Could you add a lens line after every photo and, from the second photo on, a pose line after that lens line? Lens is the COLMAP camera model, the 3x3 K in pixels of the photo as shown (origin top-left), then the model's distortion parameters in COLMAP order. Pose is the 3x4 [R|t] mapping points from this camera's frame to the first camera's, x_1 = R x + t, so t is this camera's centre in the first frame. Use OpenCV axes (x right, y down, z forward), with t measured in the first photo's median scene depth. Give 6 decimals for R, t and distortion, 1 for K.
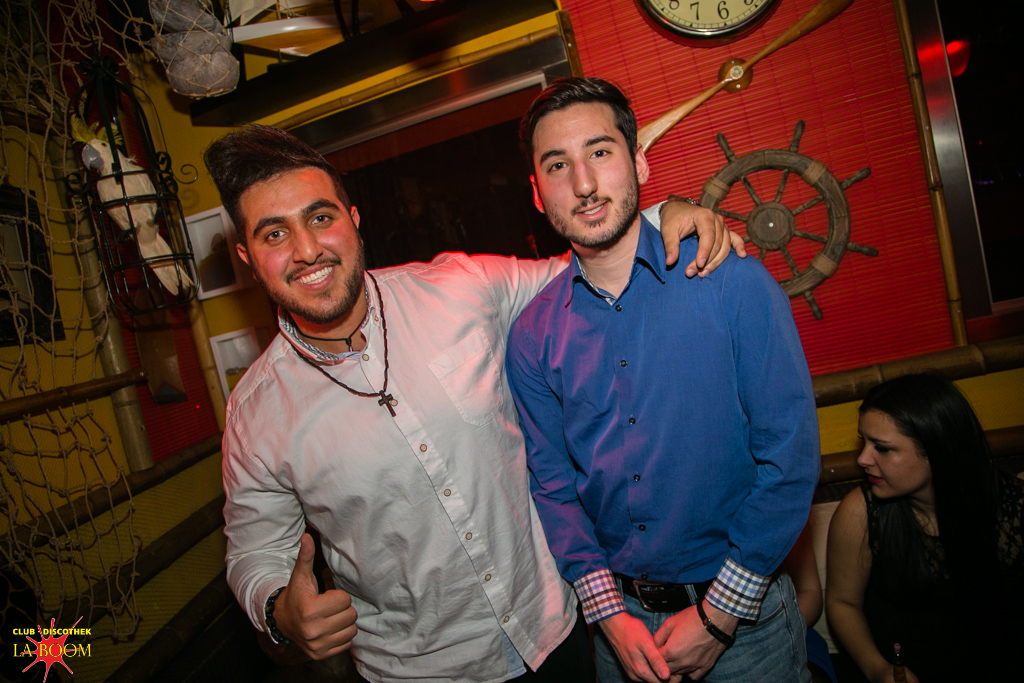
lens RADIAL K [[728.3, 0, 509.4], [0, 728.3, 345.2], [0, 0, 1]] dist [0.011343, 0.007187]
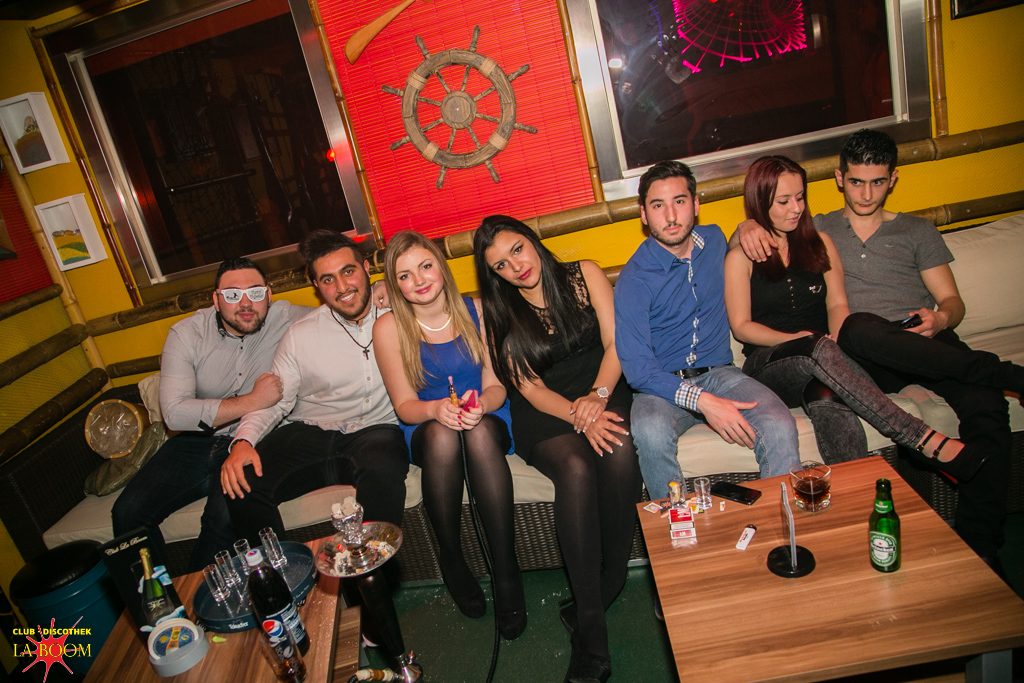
lens RADIAL K [[728.3, 0, 515.5], [0, 728.3, 339.1], [0, 0, 1]] dist [0.011343, 0.007187]
pose [[0.995290, -0.034606, 0.090560, 0.328952], [0.019122, 0.985844, 0.166570, 0.026120], [-0.095043, -0.164053, 0.981862, -0.370069]]
